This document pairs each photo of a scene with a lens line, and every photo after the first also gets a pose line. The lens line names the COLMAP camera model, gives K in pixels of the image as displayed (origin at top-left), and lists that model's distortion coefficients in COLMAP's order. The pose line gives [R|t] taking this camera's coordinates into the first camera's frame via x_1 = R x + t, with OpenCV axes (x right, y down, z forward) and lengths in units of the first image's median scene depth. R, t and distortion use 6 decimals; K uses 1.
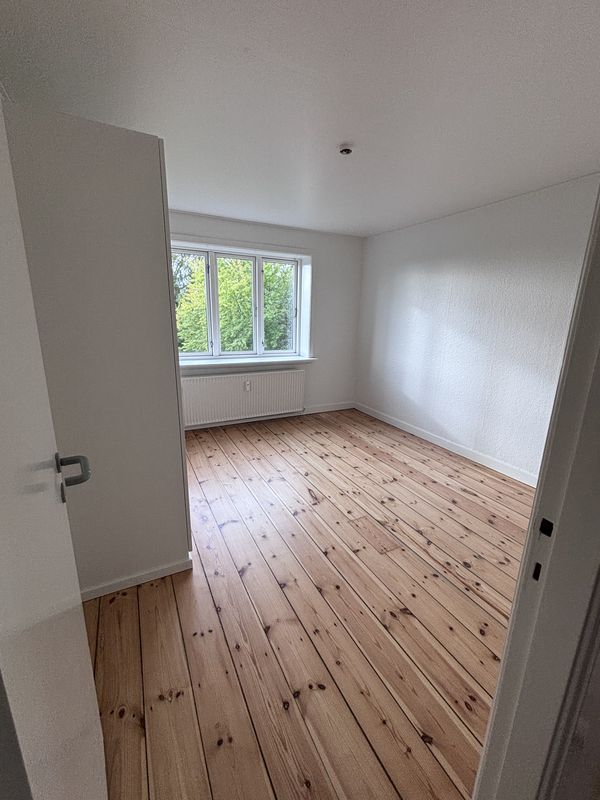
lens RADIAL K [[324.5, 0, 300.8], [0, 324.5, 388.9], [0, 0, 1]] dist [-0.001203, -0.000159]
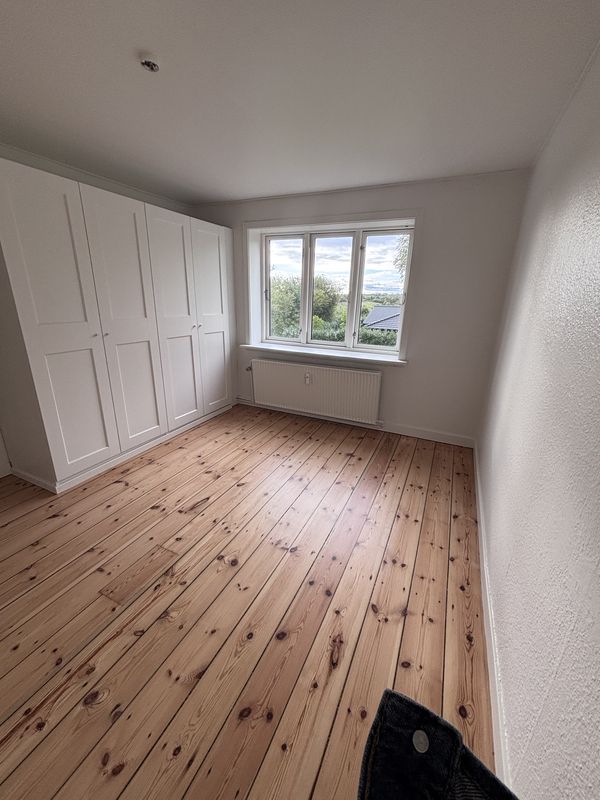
lens RADIAL K [[314.2, 0, 316.3], [0, 314.2, 395.3], [0, 0, 1]] dist [-0.000652, 0.000094]
pose [[0.631389, 0.233235, -0.739560, 0.637050], [-0.194748, 0.970824, 0.139906, -0.114829], [0.750614, 0.055693, 0.658390, 0.515680]]
